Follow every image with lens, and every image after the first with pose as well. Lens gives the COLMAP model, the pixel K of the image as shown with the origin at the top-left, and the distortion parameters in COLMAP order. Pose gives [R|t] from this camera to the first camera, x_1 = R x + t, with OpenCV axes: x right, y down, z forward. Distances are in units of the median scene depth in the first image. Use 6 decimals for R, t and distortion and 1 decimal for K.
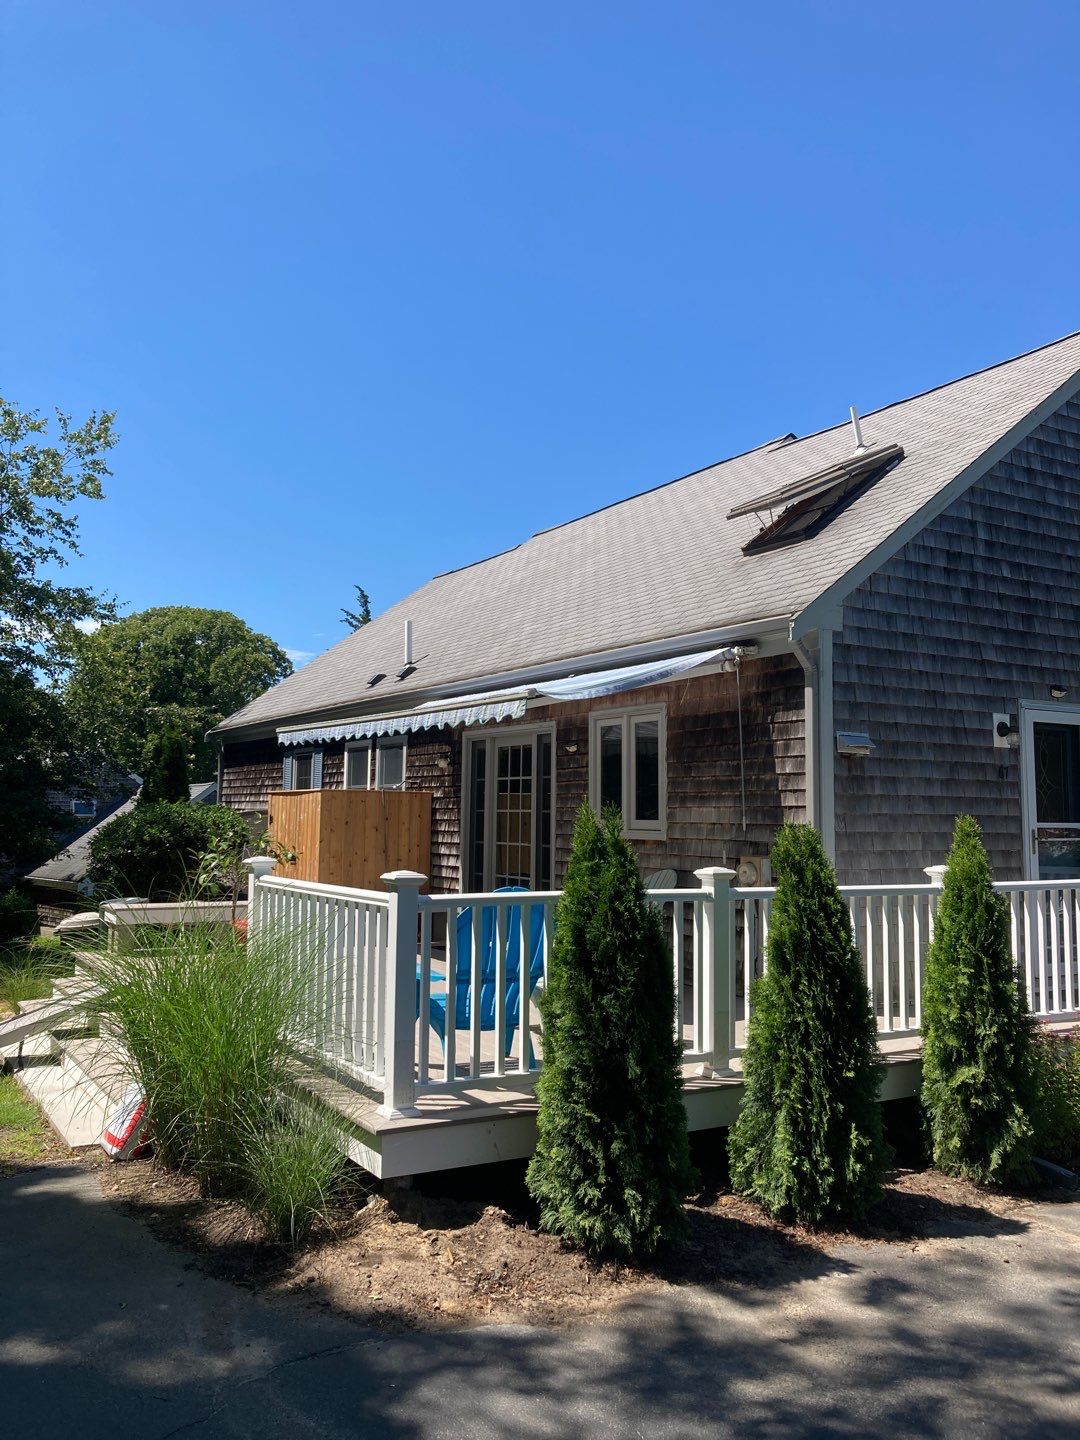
lens RADIAL K [[1151.5, 0, 559.8], [0, 1151.5, 718.7], [0, 0, 1]] dist [0.002014, 0.005750]
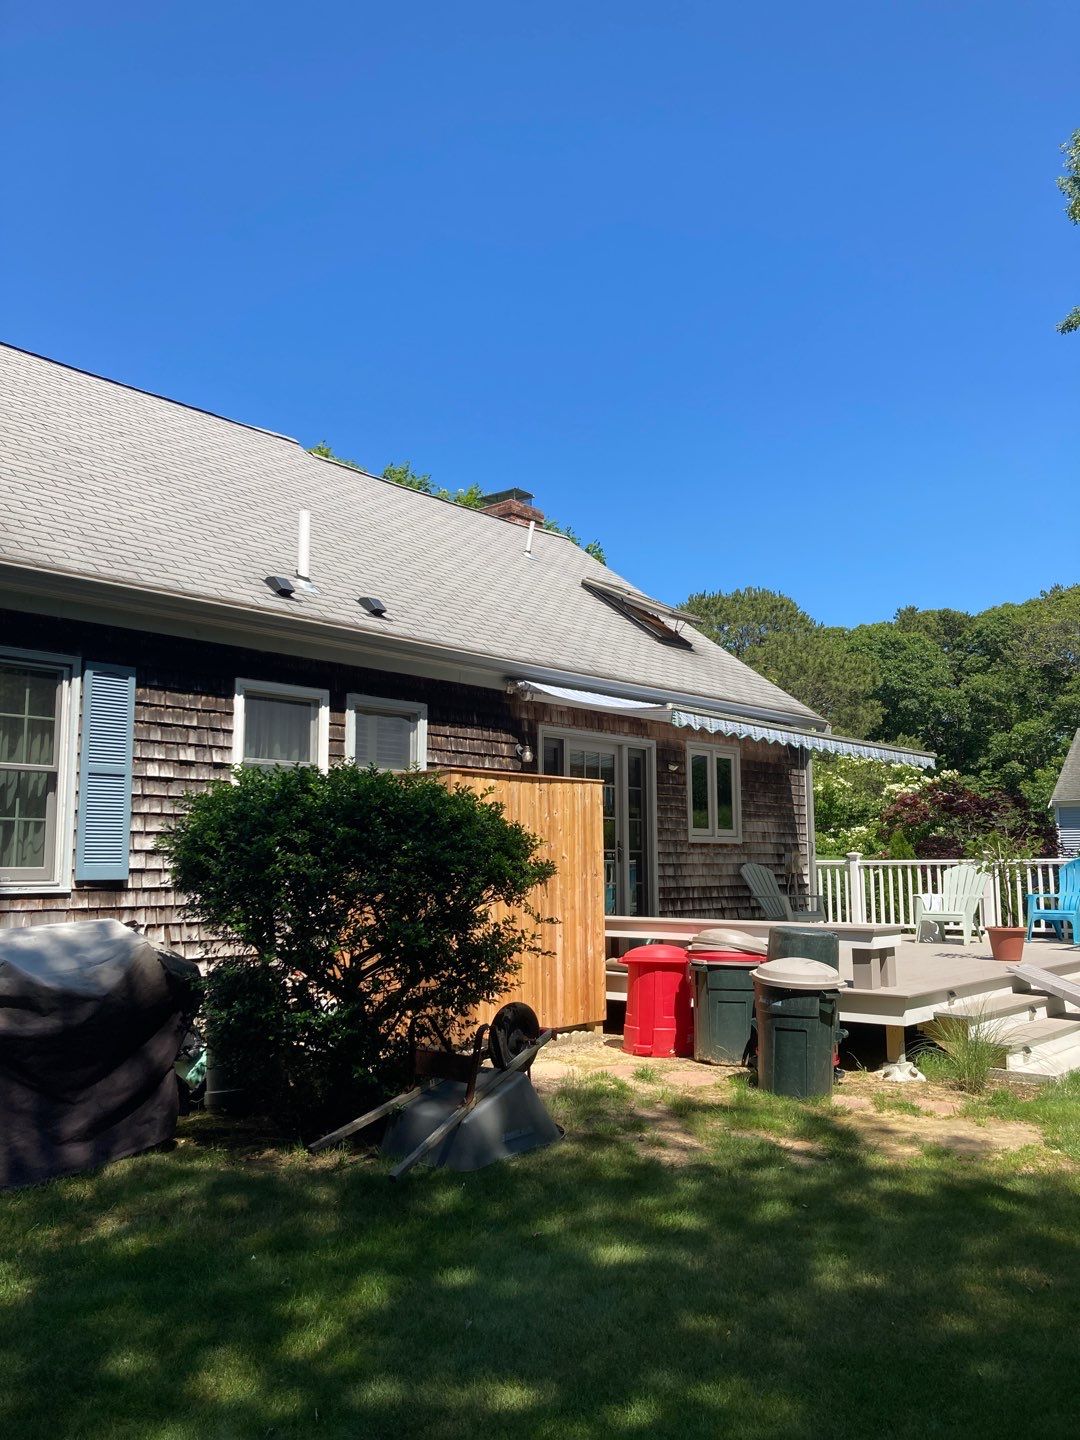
lens RADIAL K [[1151.5, 0, 559.8], [0, 1151.5, 718.7], [0, 0, 1]] dist [0.002014, 0.005750]
pose [[-0.296132, 0.107804, 0.949044, -1.210017], [-0.081563, 0.987127, -0.137580, 0.166093], [-0.951658, -0.118149, -0.283527, 1.625127]]
